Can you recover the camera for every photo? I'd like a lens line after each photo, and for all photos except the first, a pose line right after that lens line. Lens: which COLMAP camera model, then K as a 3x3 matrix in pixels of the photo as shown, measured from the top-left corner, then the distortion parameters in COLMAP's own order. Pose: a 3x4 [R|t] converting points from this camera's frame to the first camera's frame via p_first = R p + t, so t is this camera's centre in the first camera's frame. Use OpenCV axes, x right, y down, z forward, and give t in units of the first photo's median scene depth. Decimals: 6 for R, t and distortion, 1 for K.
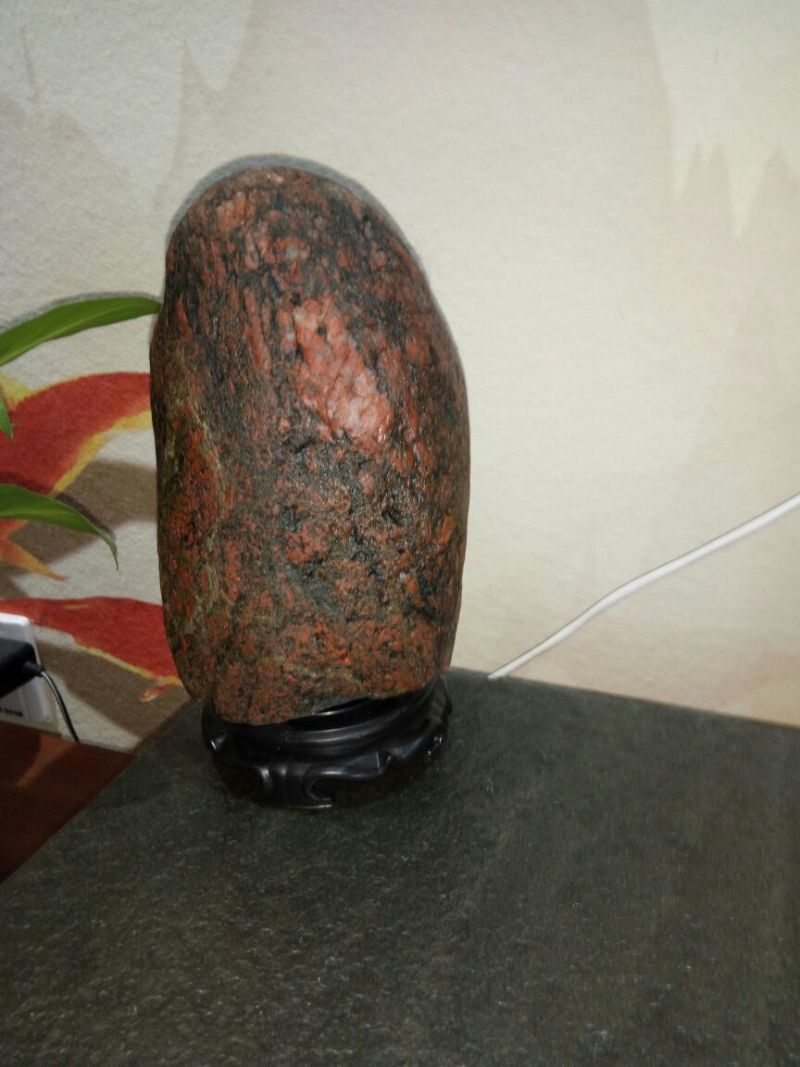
lens RADIAL K [[803.5, 0, 400.0], [0, 803.5, 533.5], [0, 0, 1]] dist [0.075345, -0.134028]
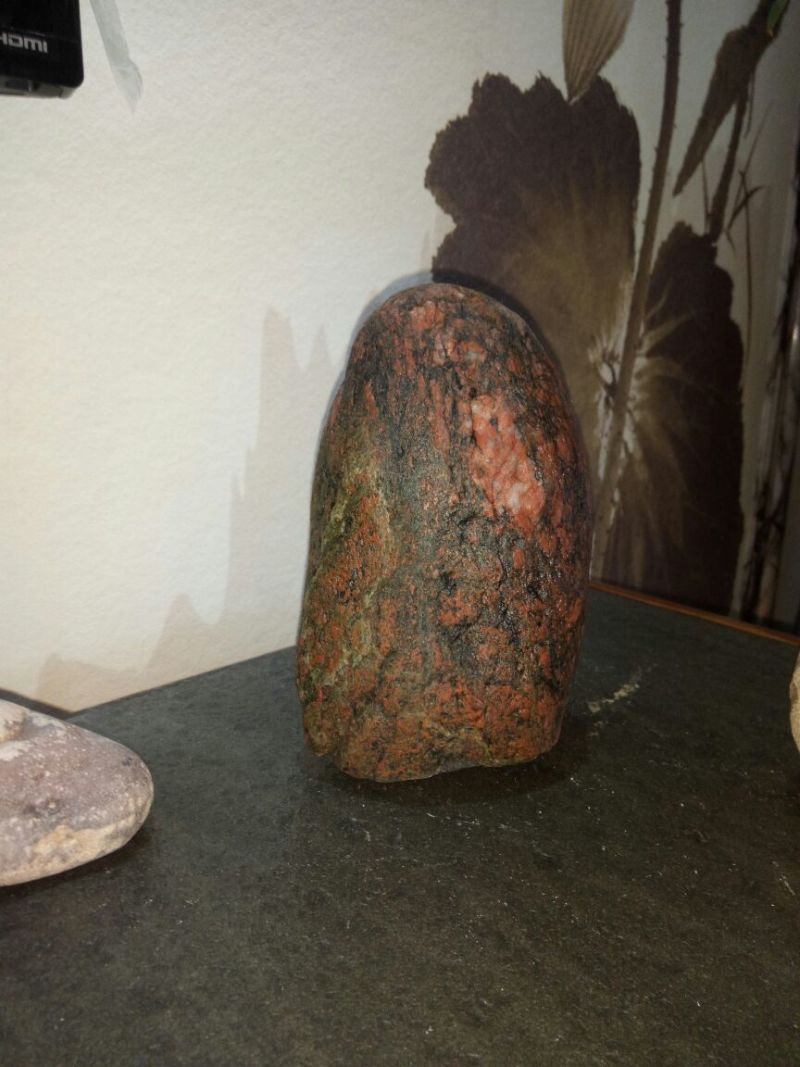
lens RADIAL K [[803.5, 0, 400.0], [0, 803.5, 533.5], [0, 0, 1]] dist [0.075345, -0.134028]
pose [[0.993178, 0.099659, 0.060553, -0.270392], [-0.089008, 0.983339, -0.158502, 0.093143], [-0.075340, 0.152031, 0.985500, -0.087438]]
